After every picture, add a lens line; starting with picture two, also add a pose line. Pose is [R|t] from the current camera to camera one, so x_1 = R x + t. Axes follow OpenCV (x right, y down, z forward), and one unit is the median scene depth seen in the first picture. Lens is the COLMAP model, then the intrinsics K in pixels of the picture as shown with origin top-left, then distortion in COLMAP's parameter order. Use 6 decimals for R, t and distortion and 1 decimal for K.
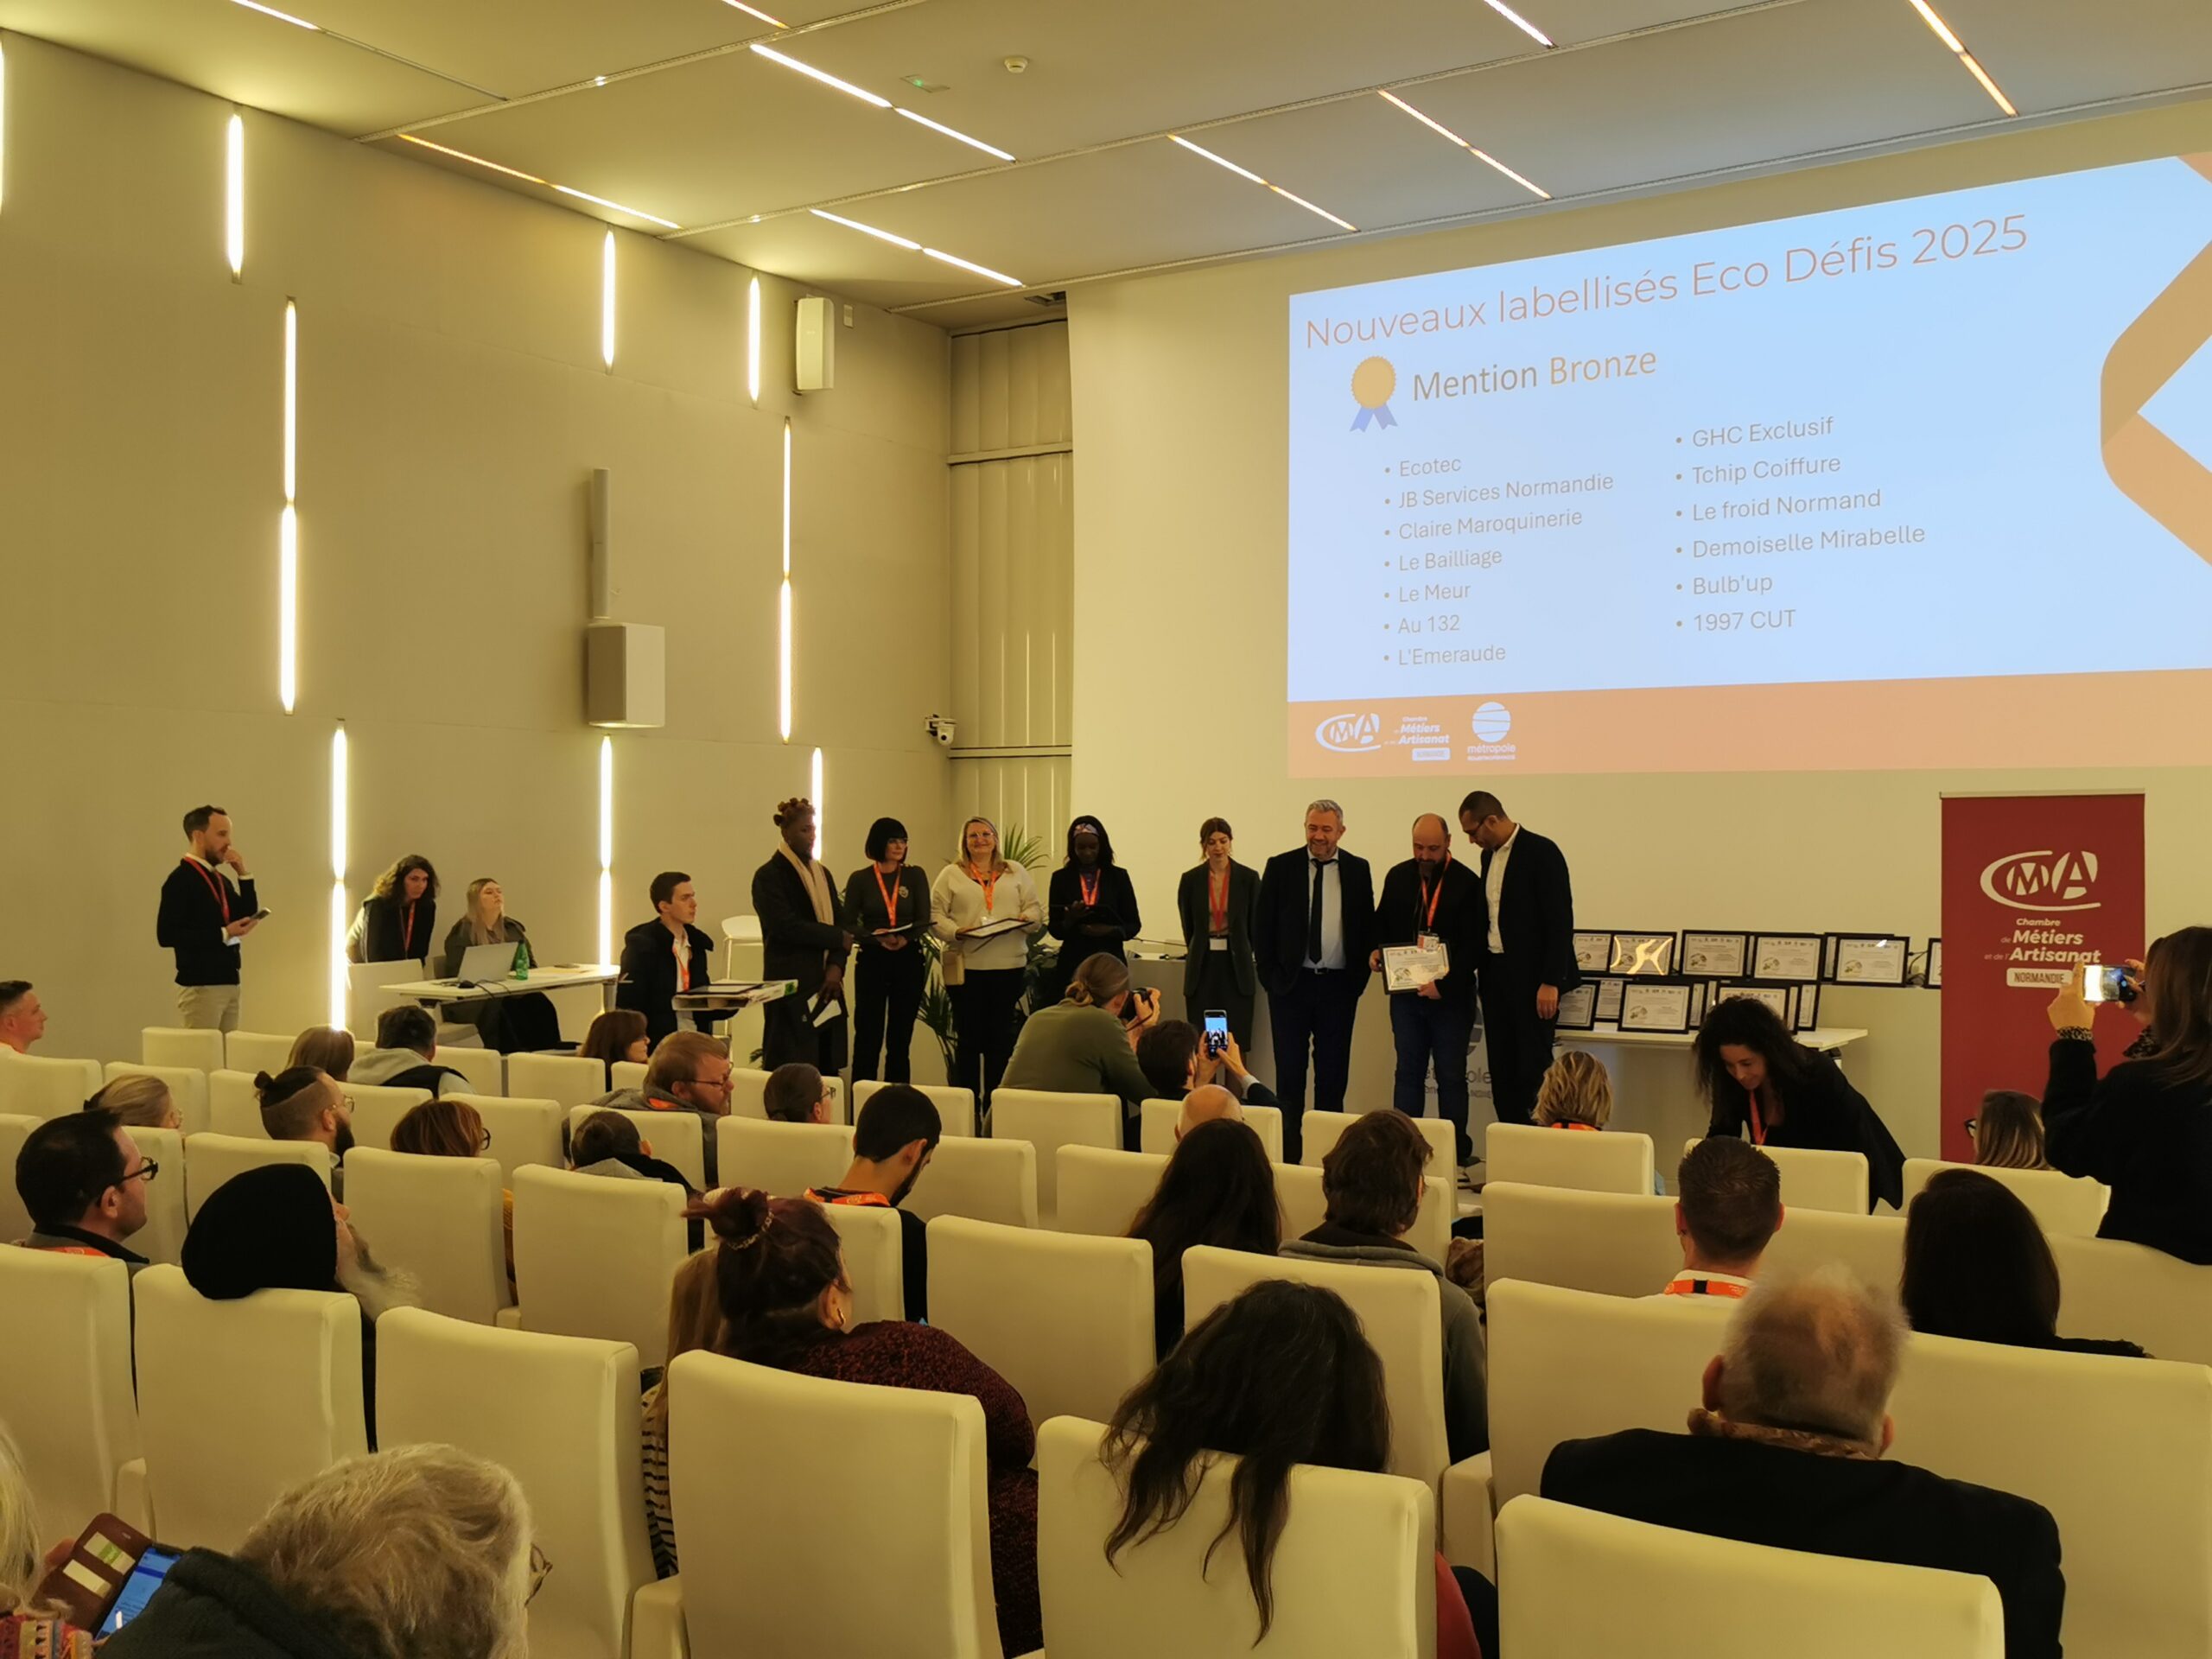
lens RADIAL K [[2292.6, 0, 1136.9], [0, 2292.6, 819.8], [0, 0, 1]] dist [-0.035200, 0.166296]
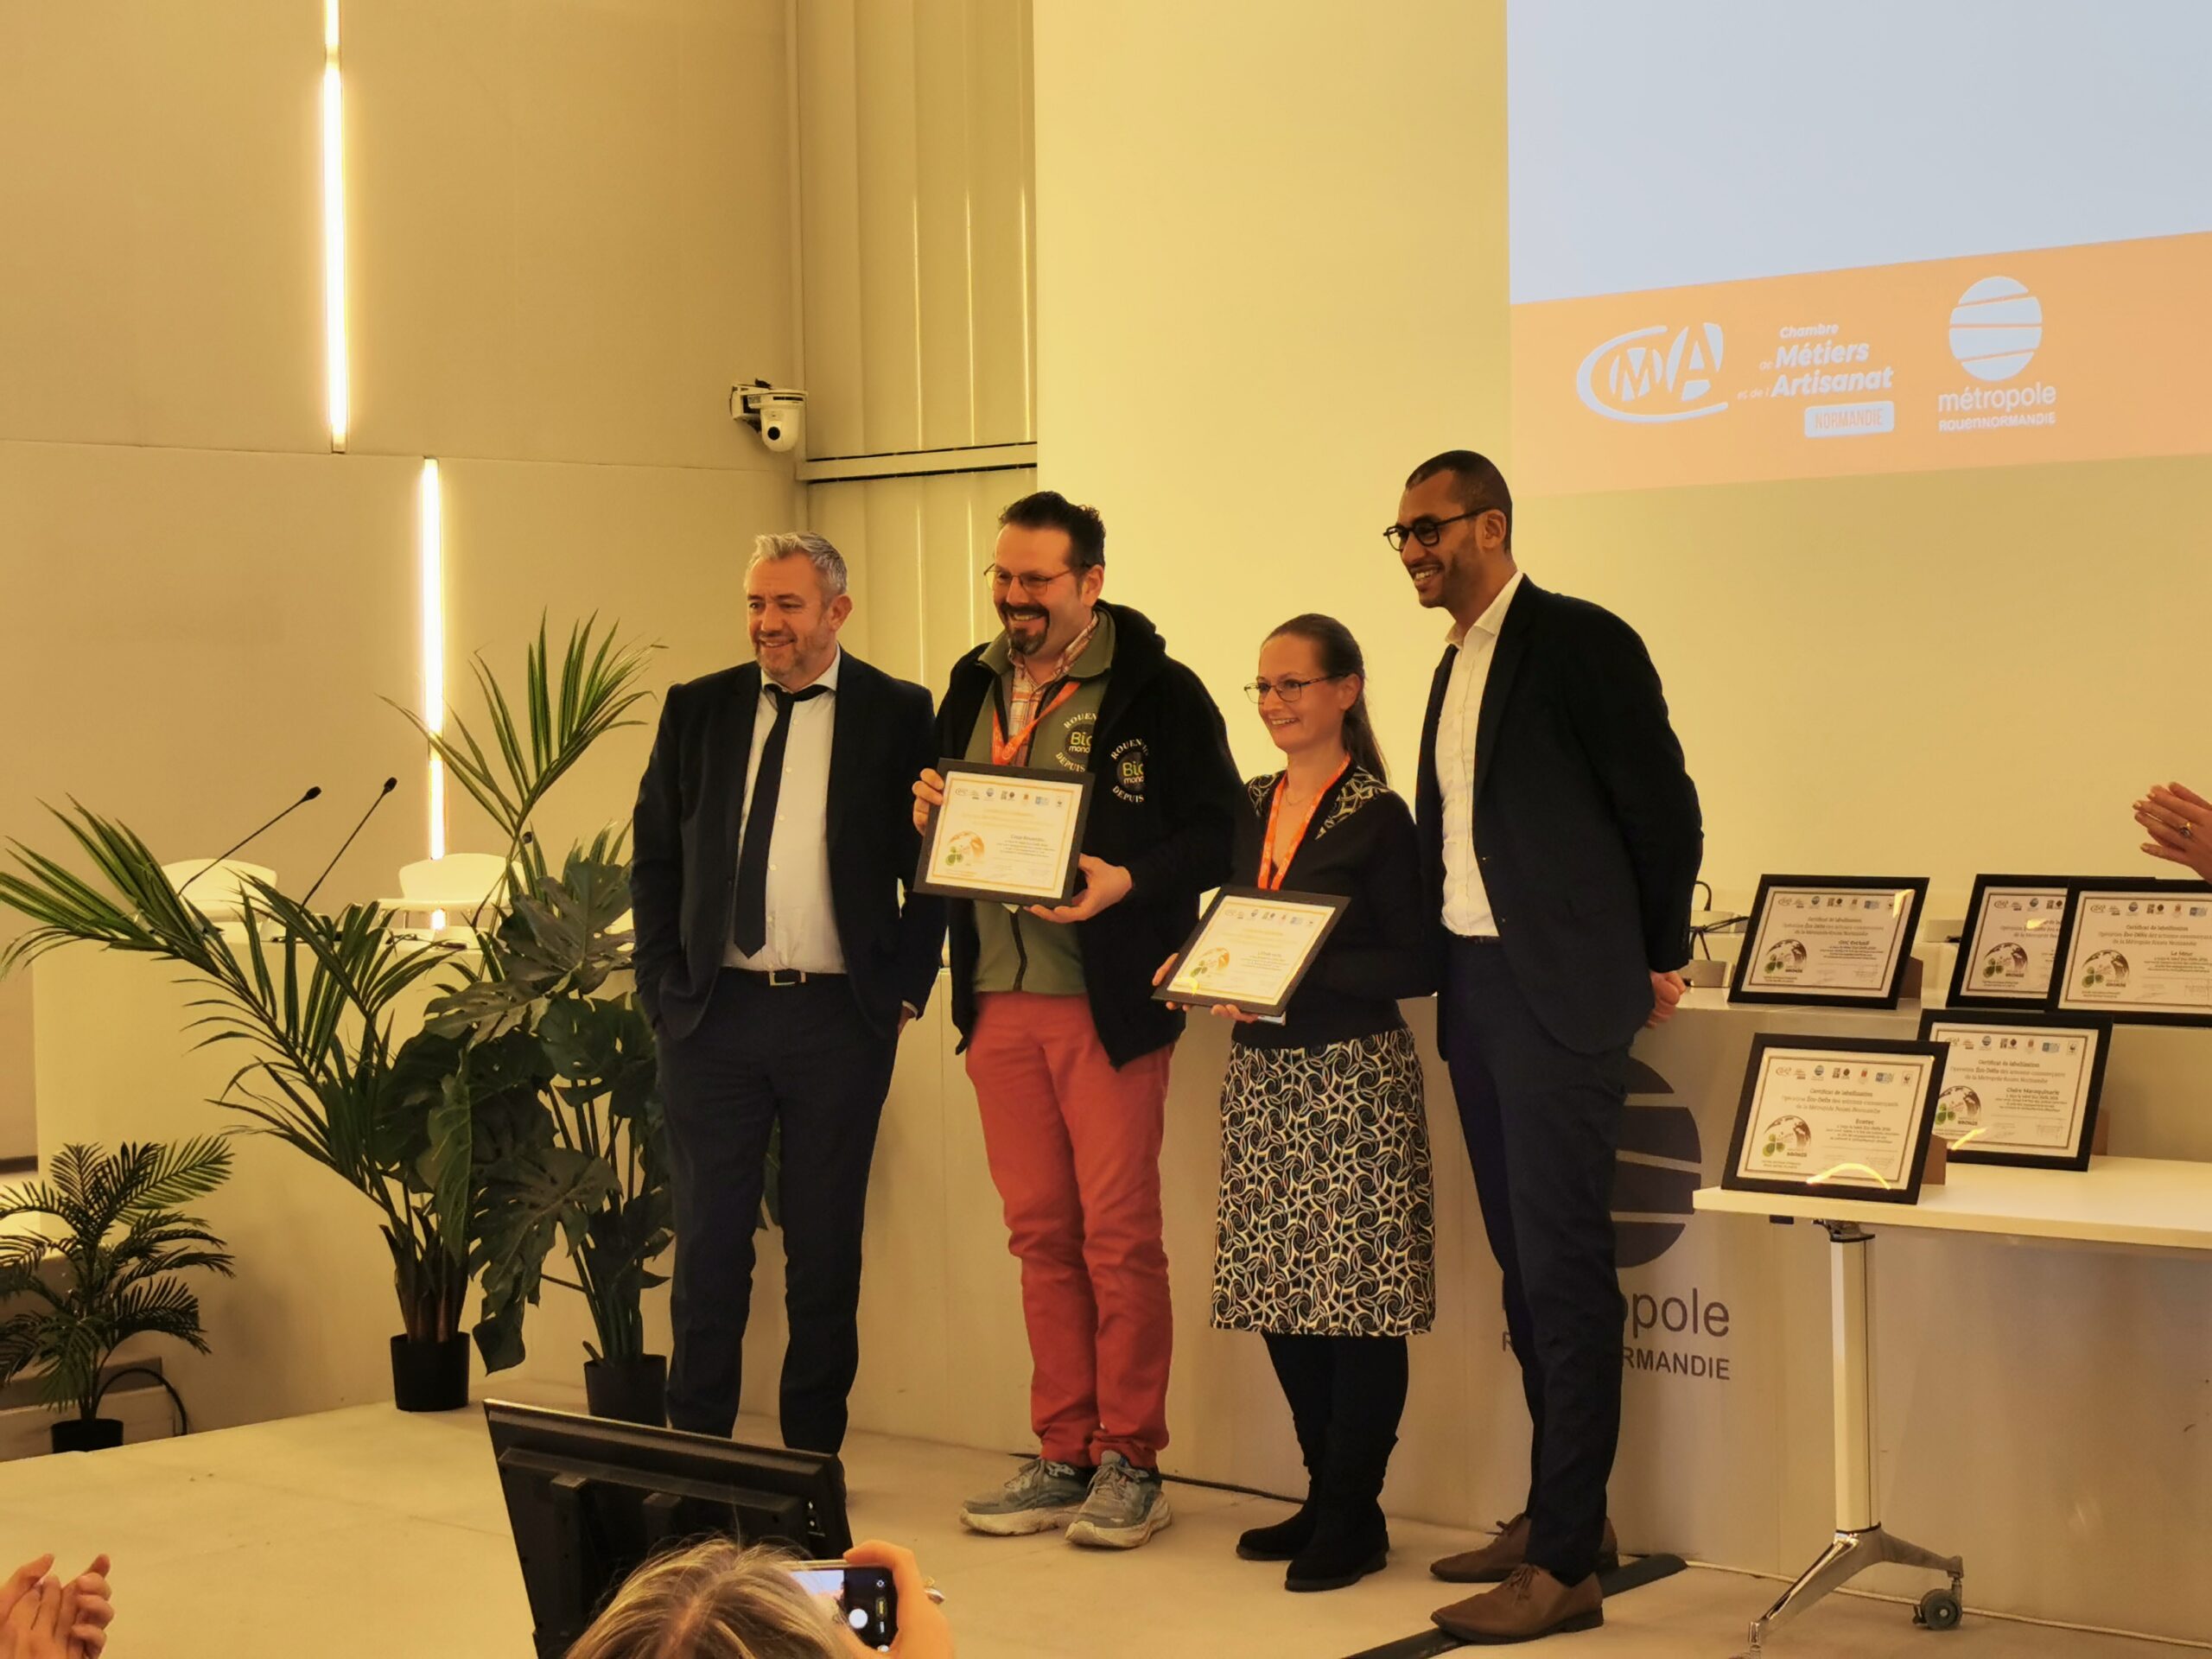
lens RADIAL K [[4187.7, 0, 1106.0], [0, 4187.7, 829.5], [0, 0, 1]] dist [0.017555, -0.021592]
pose [[0.985579, -0.018189, -0.168236, 0.132080], [0.025241, 0.998886, 0.039877, 0.010288], [0.167323, -0.043549, 0.984940, 0.294756]]
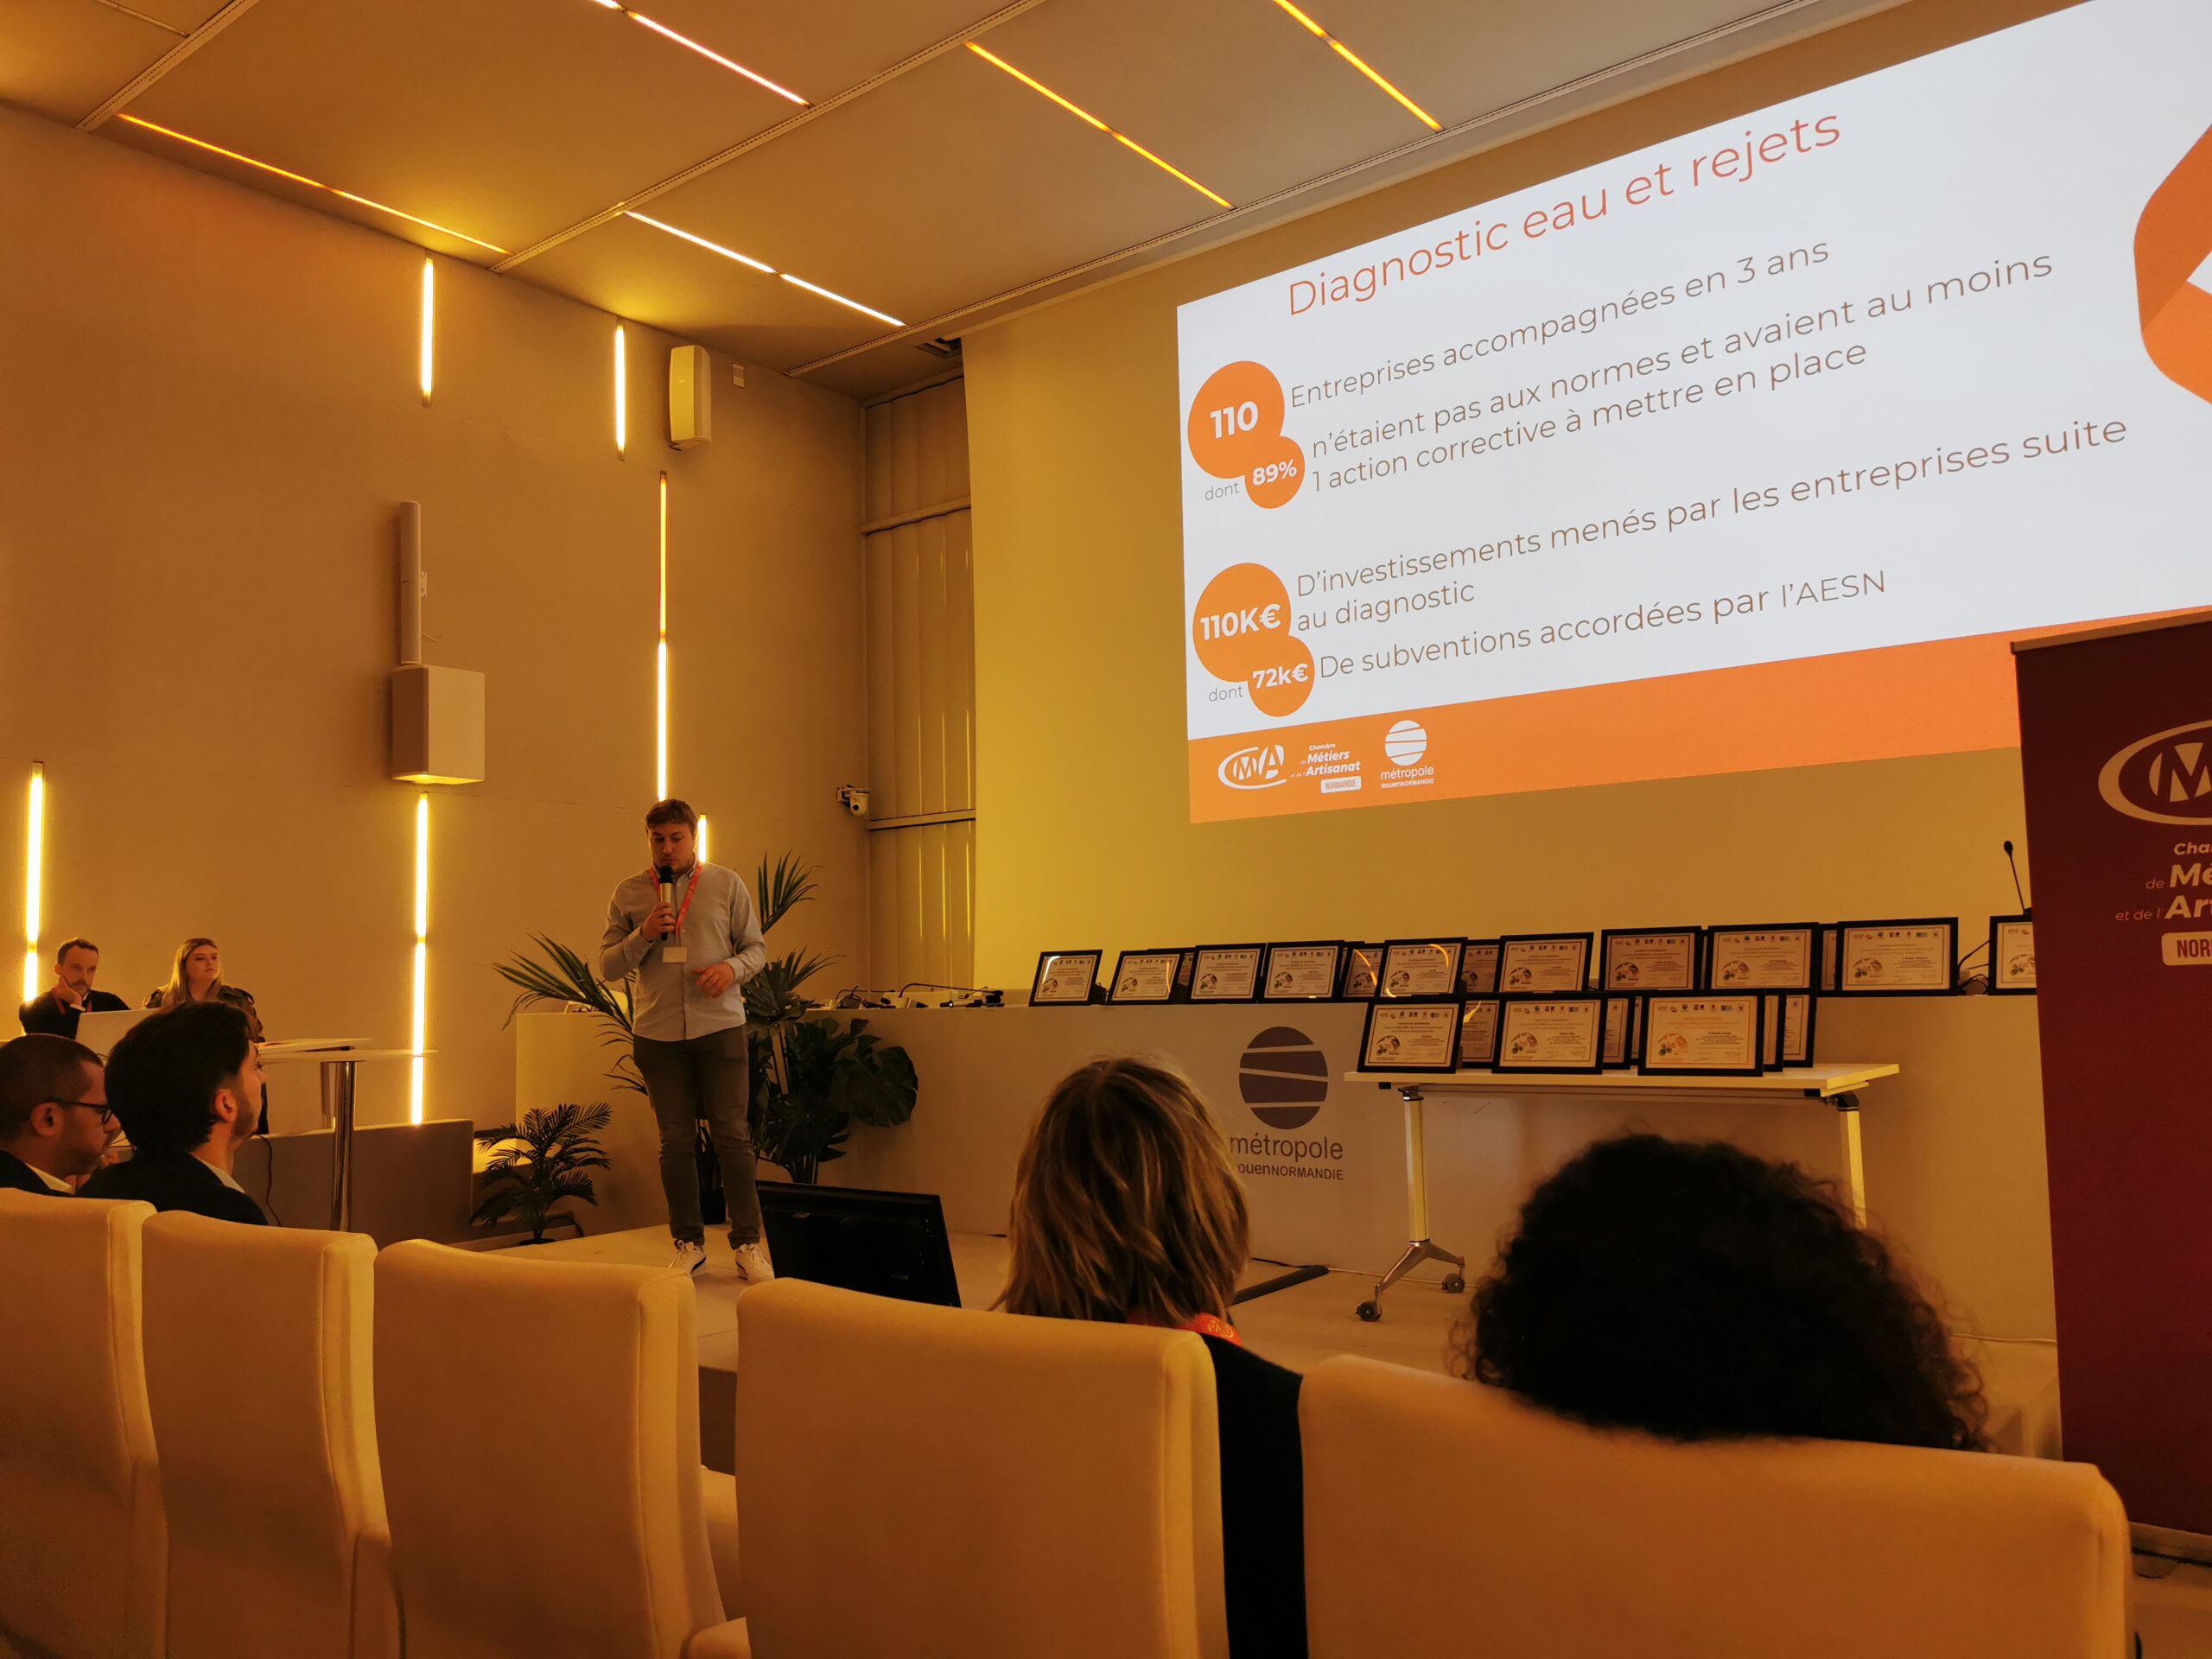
lens RADIAL K [[1745.9, 0, 1088.2], [0, 1745.9, 831.7], [0, 0, 1]] dist [0.089750, -0.139378]
pose [[0.994645, -0.037248, -0.096402, 0.103131], [0.029957, 0.996657, -0.076013, 0.041064], [0.098911, 0.072718, 0.992436, 0.344709]]
